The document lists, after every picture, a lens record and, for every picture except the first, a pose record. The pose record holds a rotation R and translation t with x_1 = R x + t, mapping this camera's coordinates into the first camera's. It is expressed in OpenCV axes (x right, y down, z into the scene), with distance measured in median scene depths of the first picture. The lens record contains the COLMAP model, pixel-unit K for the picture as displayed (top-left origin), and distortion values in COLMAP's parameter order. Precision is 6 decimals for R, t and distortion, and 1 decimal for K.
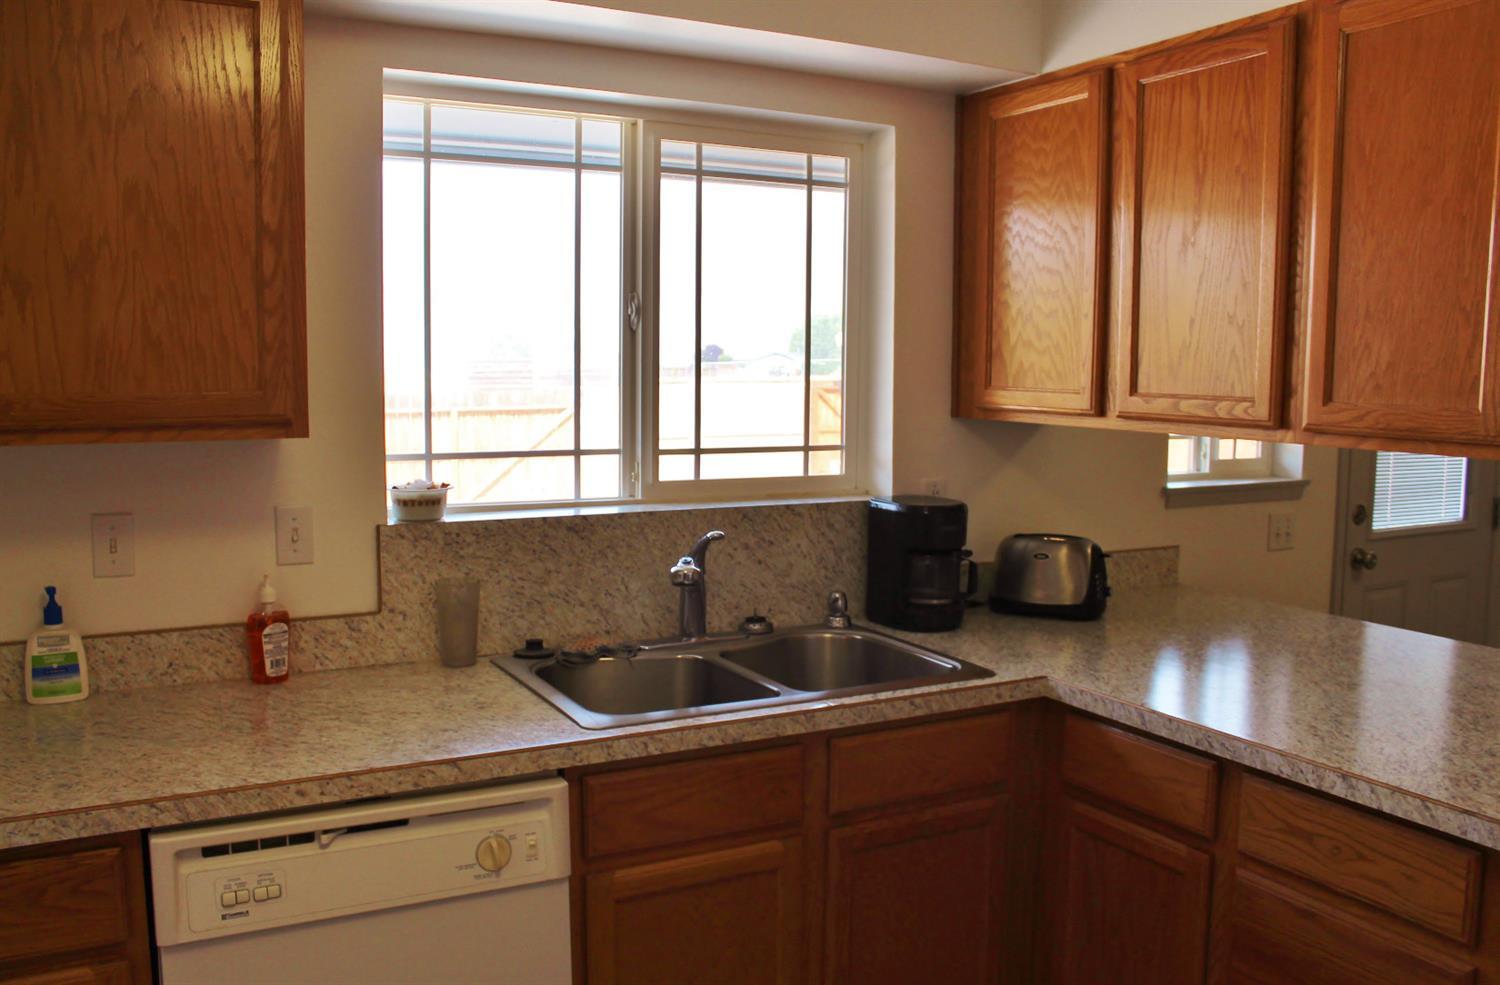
lens RADIAL K [[1270.0, 0, 750.0], [0, 1270.0, 492.5], [0, 0, 1]] dist [-0.156660, 0.001265]
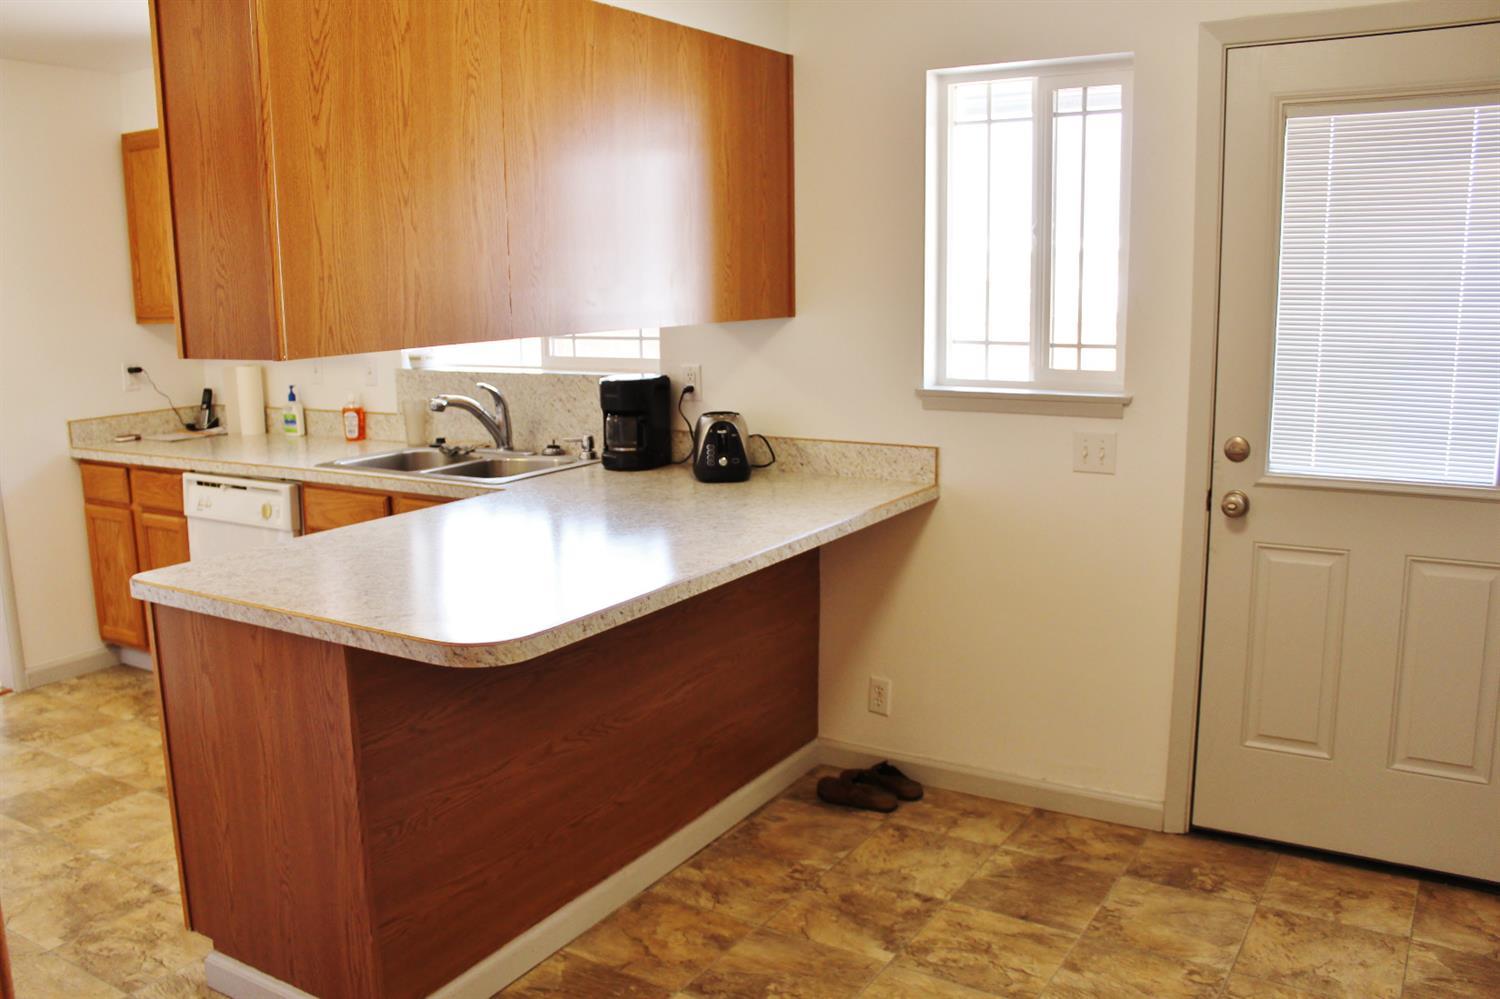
lens RADIAL K [[1232.3, 0, 750.0], [0, 1232.3, 499.5], [0, 0, 1]] dist [-0.154766, 0.139606]
pose [[0.496242, 0.148797, -0.855338, 1.406327], [-0.055935, 0.988636, 0.139534, -0.059489], [0.866380, -0.021399, 0.498926, 0.433213]]
